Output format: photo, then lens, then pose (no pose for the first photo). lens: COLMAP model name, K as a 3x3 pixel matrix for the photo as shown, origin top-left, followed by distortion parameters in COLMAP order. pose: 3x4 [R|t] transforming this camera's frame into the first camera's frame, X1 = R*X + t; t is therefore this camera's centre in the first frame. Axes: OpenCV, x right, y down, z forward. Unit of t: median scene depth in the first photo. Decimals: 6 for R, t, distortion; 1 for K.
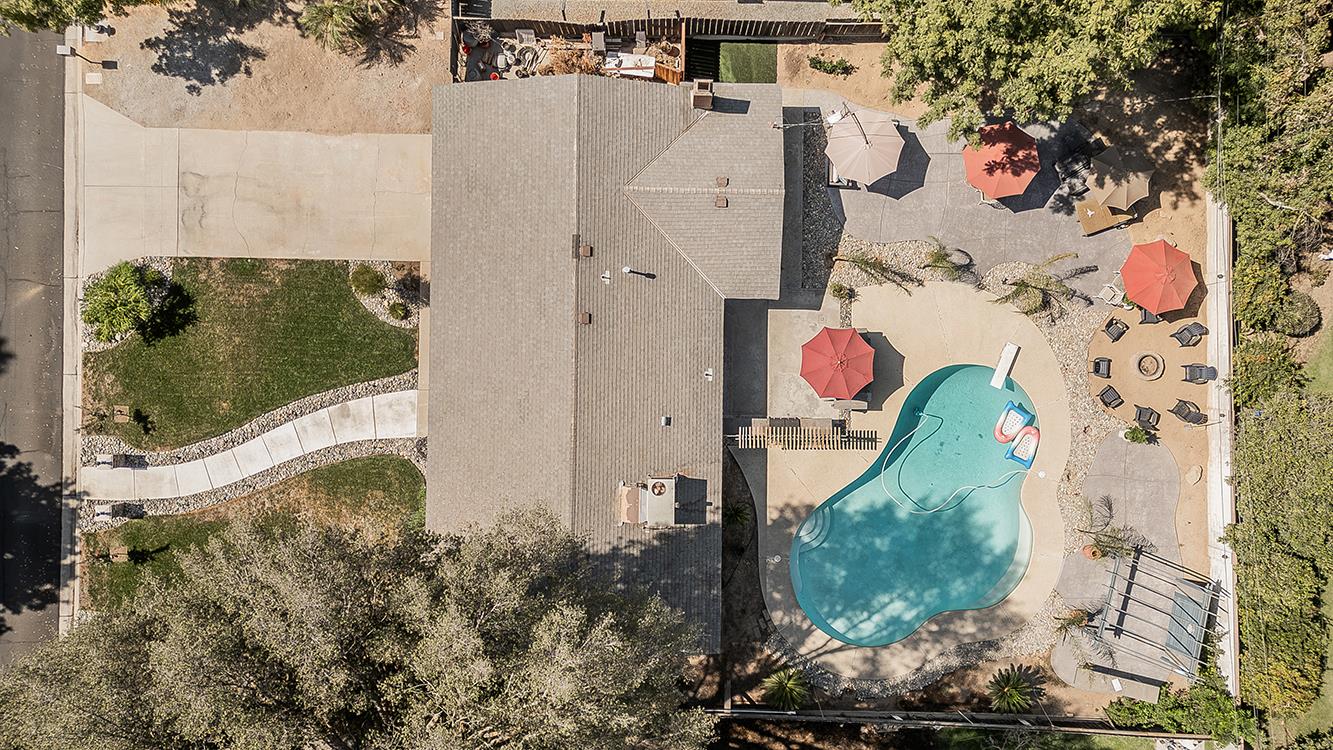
lens RADIAL K [[923.7, 0, 704.4], [0, 923.7, 359.2], [0, 0, 1]] dist [0.062056, -0.017972]
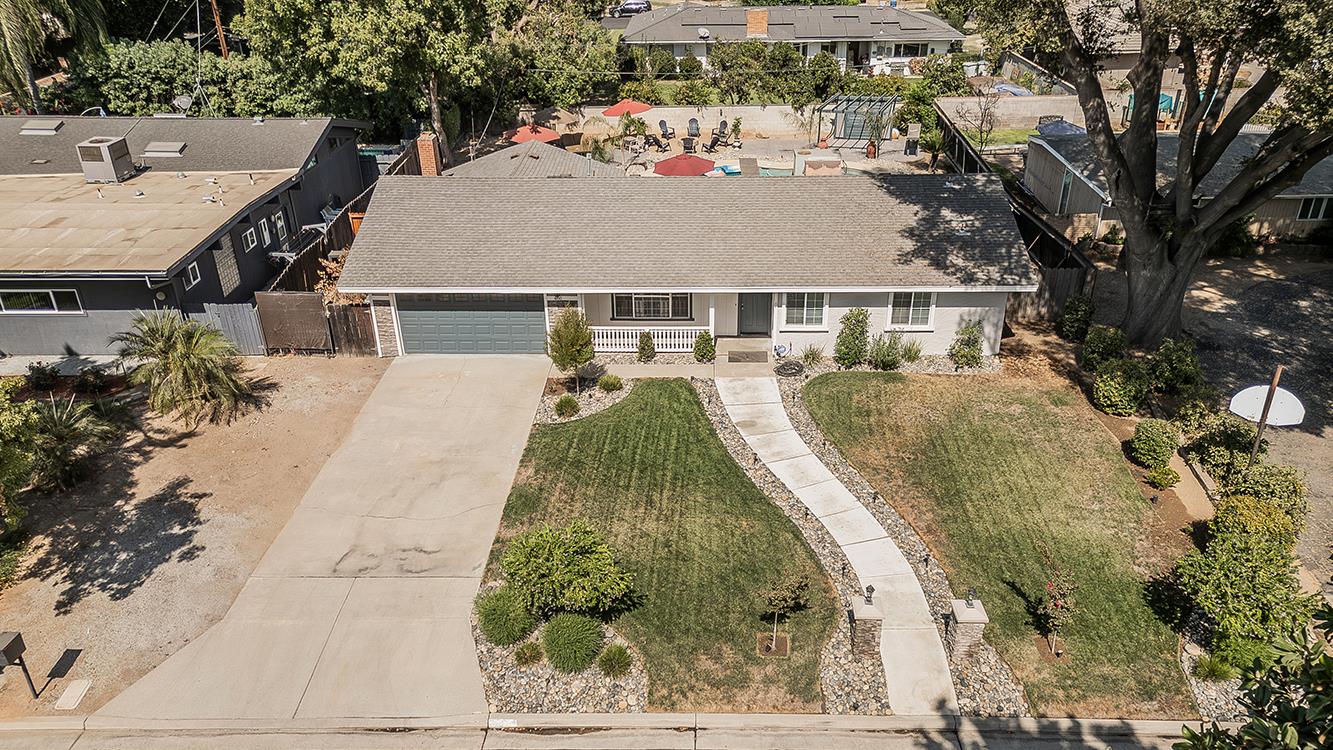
lens RADIAL K [[959.5, 0, 673.0], [0, 959.5, 406.8], [0, 0, 1]] dist [0.074562, -0.042920]
pose [[0.019117, -0.493976, 0.869266, -1.003540], [0.999583, 0.028245, -0.005932, 0.005057], [-0.021622, 0.869017, 0.494310, 0.627828]]
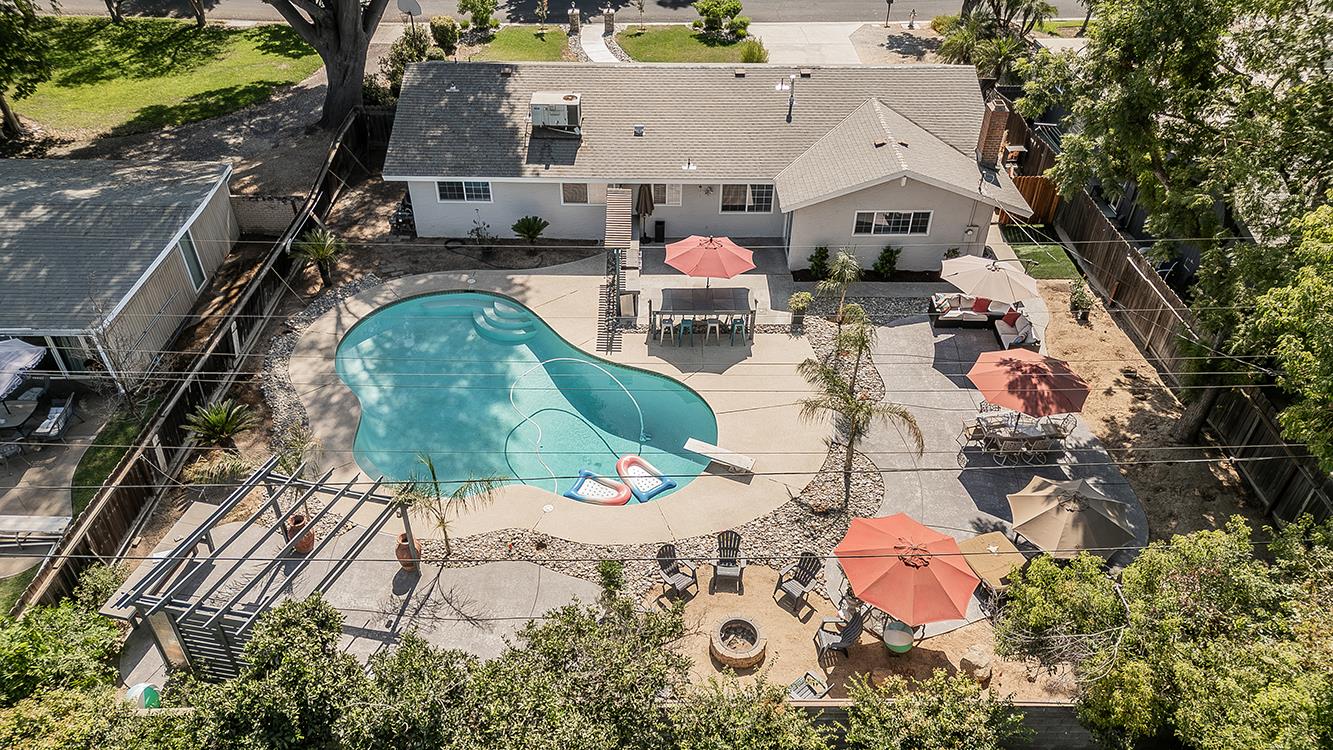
lens RADIAL K [[923.7, 0, 665.3], [0, 923.7, 384.1], [0, 0, 1]] dist [0.062056, -0.017972]
pose [[0.024775, 0.617350, -0.786298, 0.797303], [-0.999691, 0.016776, -0.018328, 0.055080], [0.001876, 0.786509, 0.617575, 0.558336]]
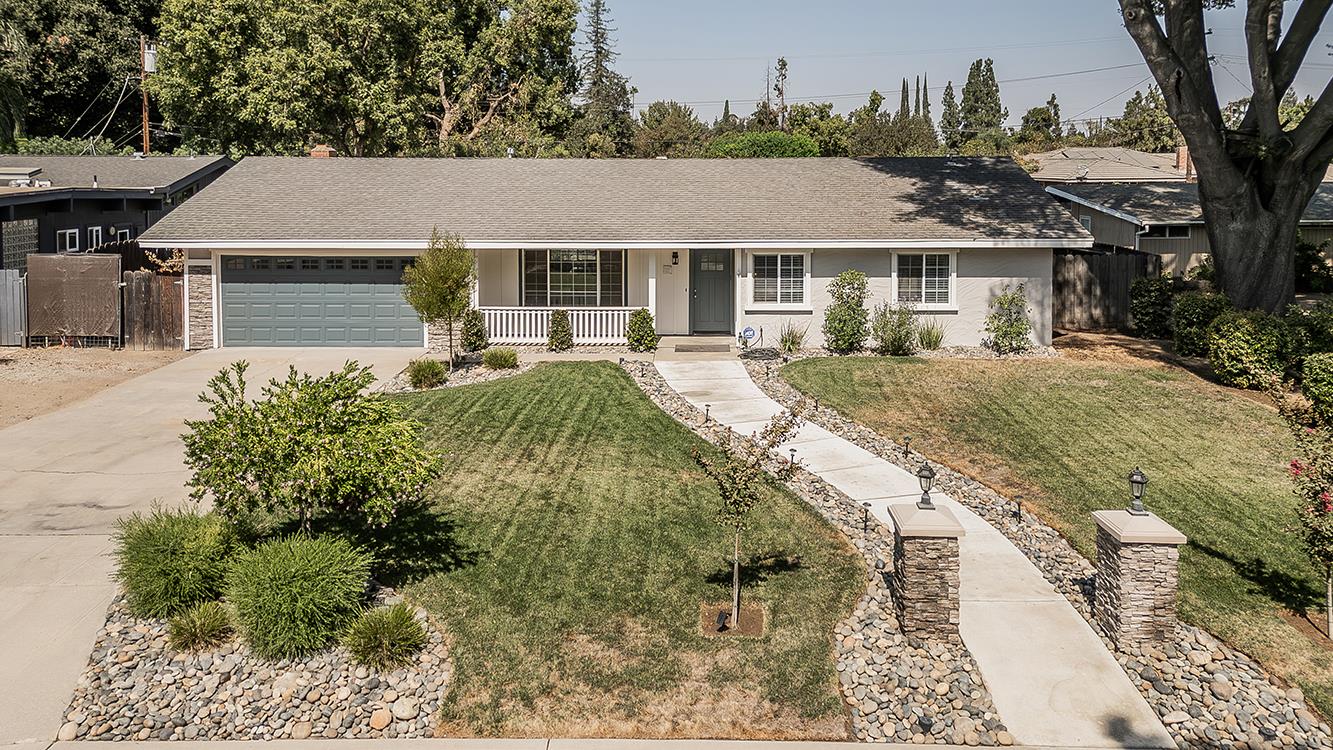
lens RADIAL K [[976.7, 0, 657.0], [0, 976.7, 221.9], [0, 0, 1]] dist [0.056802, -0.020067]
pose [[0.013532, -0.073147, 0.997229, -0.859037], [0.999352, 0.034250, -0.011049, 0.039224], [-0.033347, 0.996733, 0.073563, 0.874934]]
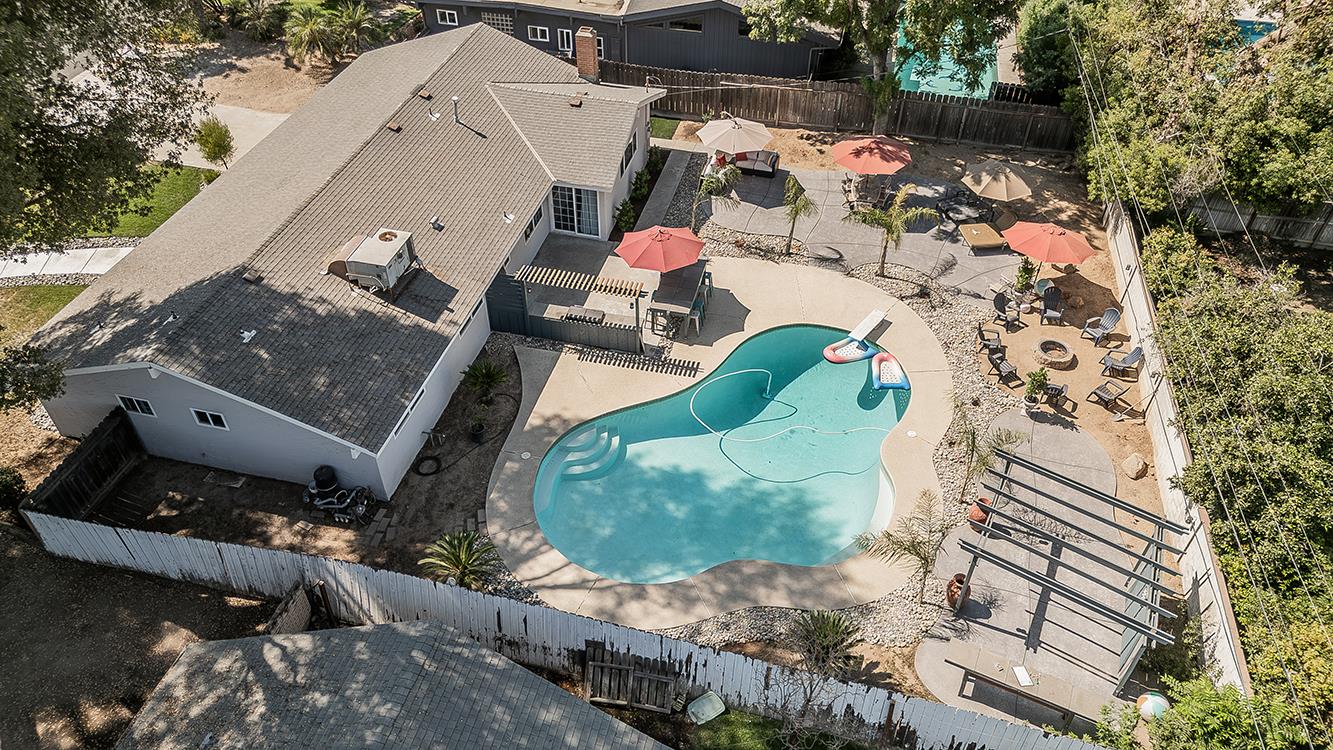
lens RADIAL K [[923.7, 0, 653.4], [0, 923.7, 362.5], [0, 0, 1]] dist [0.062056, -0.017972]
pose [[0.971553, 0.155436, -0.178674, 0.289480], [-0.236718, 0.659816, -0.713168, 0.640016], [0.007040, 0.735176, 0.677840, 0.475210]]
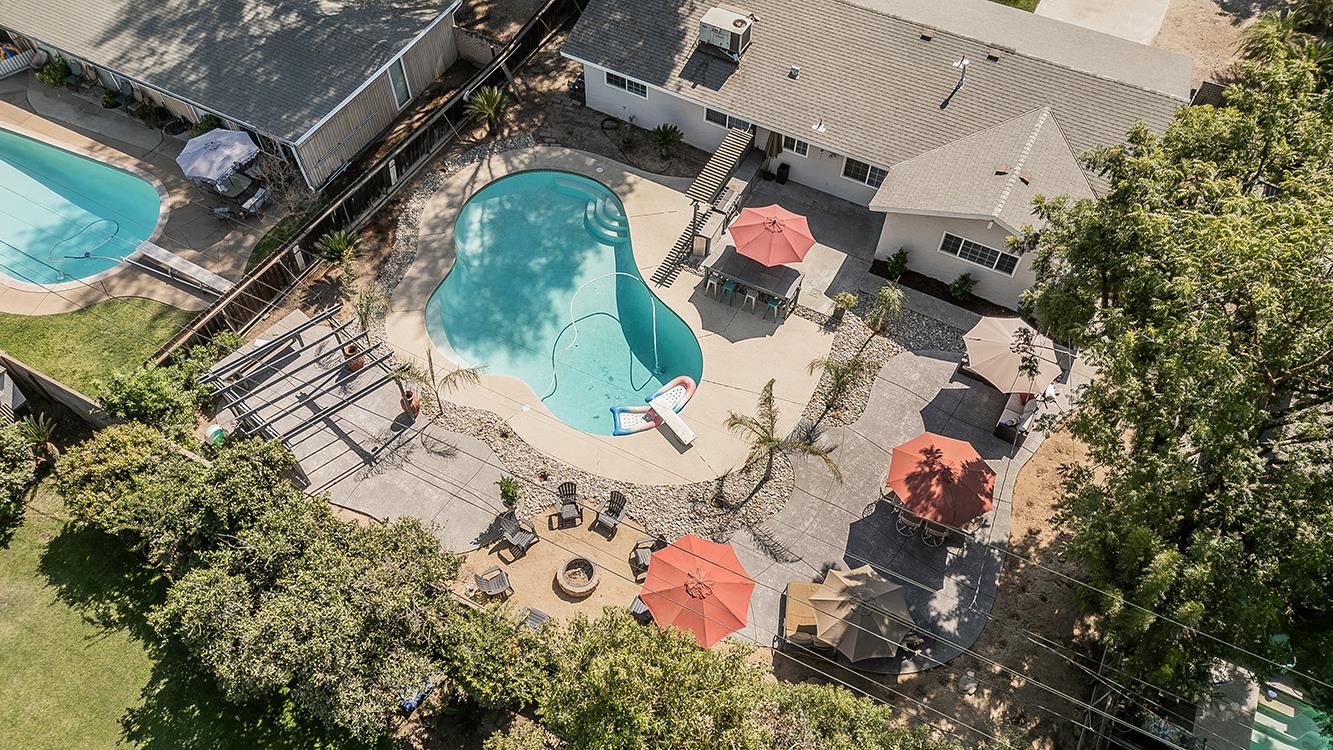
lens RADIAL K [[923.7, 0, 664.2], [0, 923.7, 379.7], [0, 0, 1]] dist [0.062056, -0.017972]
pose [[-0.457877, 0.717797, -0.524515, 0.700076], [-0.888990, -0.374120, 0.264066, -0.176526], [-0.006686, 0.587198, 0.809416, 0.359427]]
